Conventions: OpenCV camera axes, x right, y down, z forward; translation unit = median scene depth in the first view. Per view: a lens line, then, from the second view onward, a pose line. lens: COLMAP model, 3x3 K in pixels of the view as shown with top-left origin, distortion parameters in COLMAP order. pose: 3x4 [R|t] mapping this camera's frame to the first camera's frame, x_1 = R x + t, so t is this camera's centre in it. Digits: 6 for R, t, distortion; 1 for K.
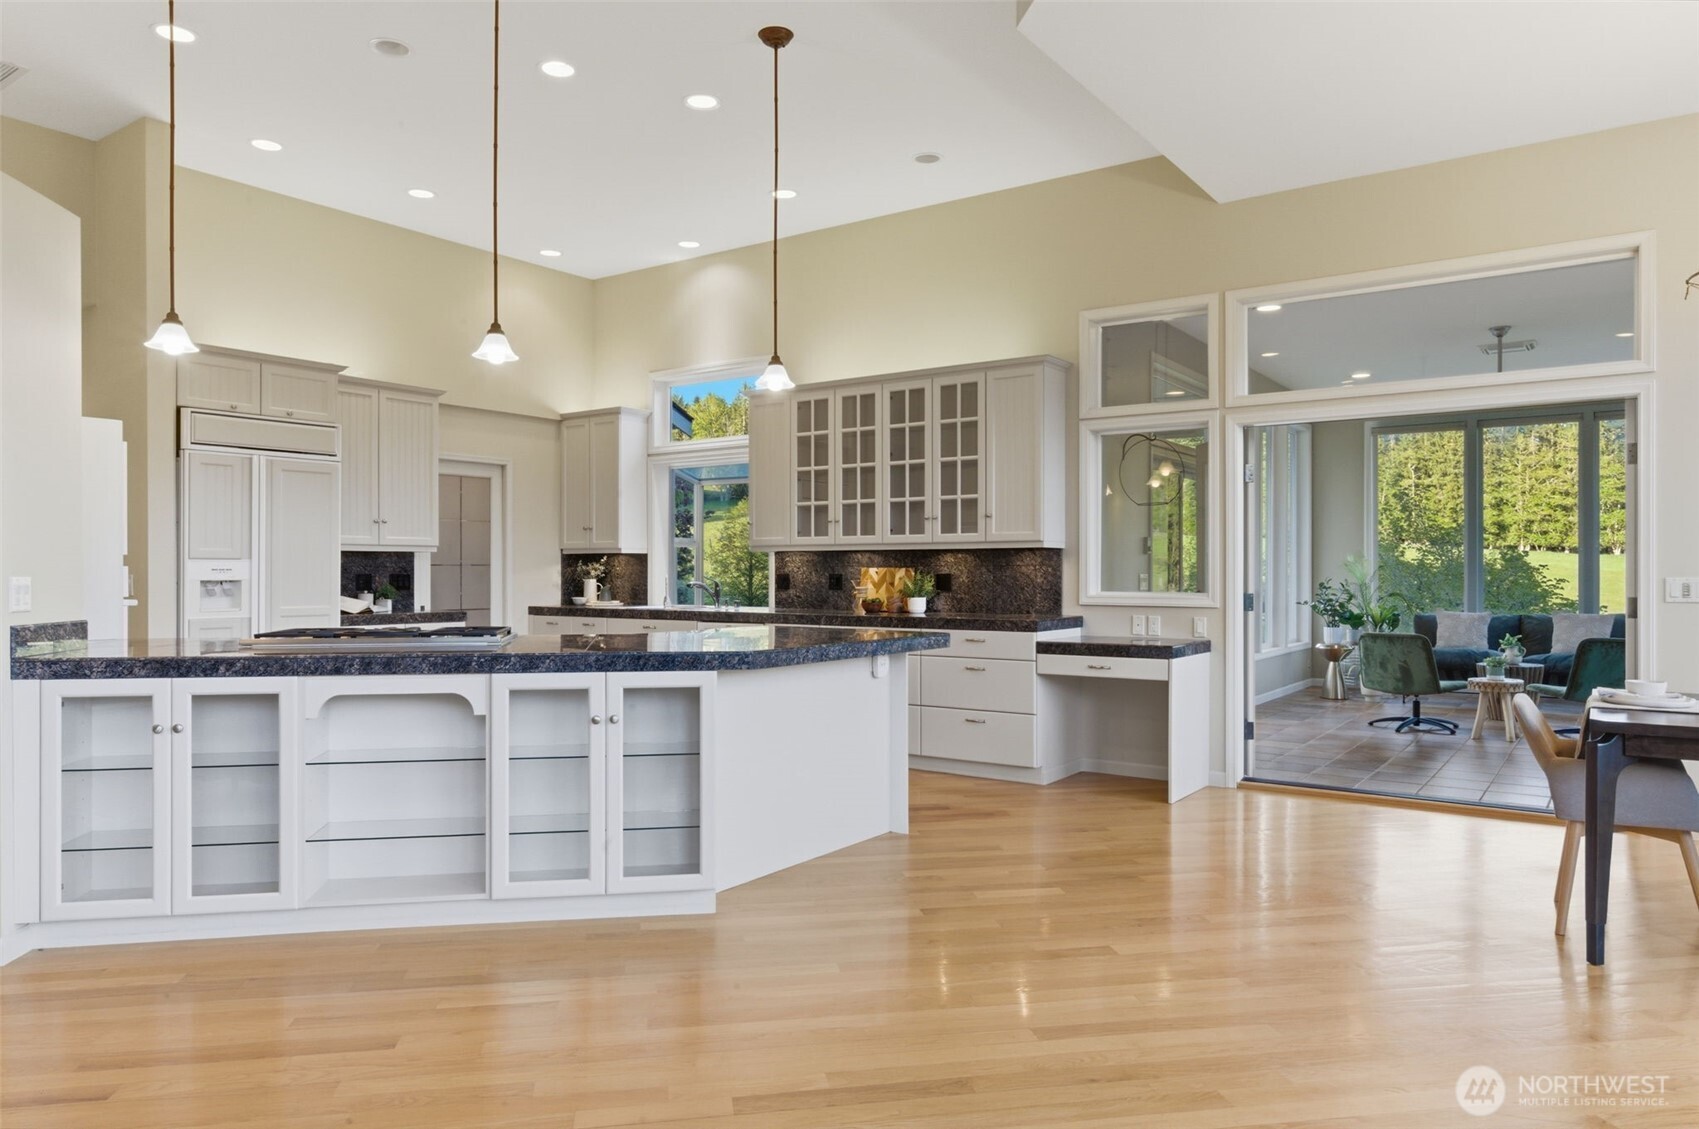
lens RADIAL K [[966.9, 0, 849.5], [0, 966.9, 564.5], [0, 0, 1]] dist [0.018531, -0.000514]
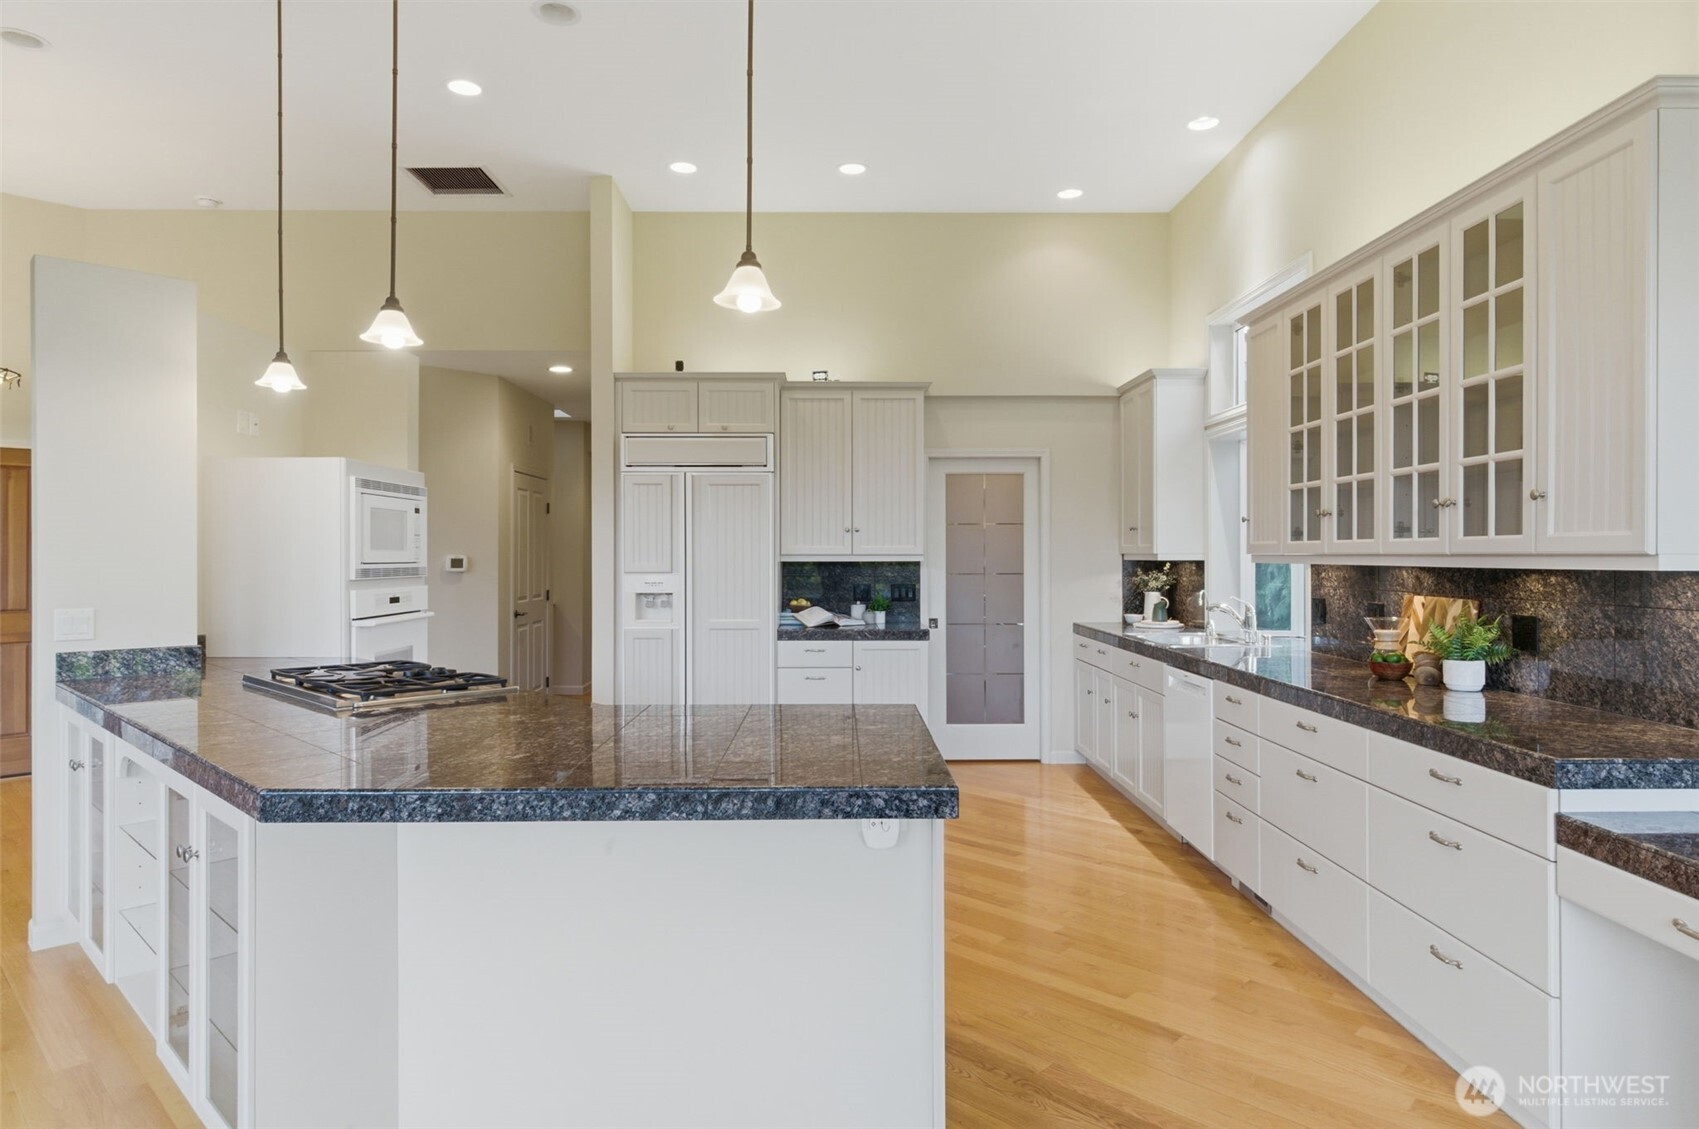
lens RADIAL K [[966.9, 0, 849.5], [0, 966.9, 564.5], [0, 0, 1]] dist [0.018531, -0.000514]
pose [[0.650330, 0.005820, -0.759630, 0.237482], [0.001488, 0.999959, 0.008935, -0.020204], [0.759650, -0.006941, 0.650295, 0.399444]]
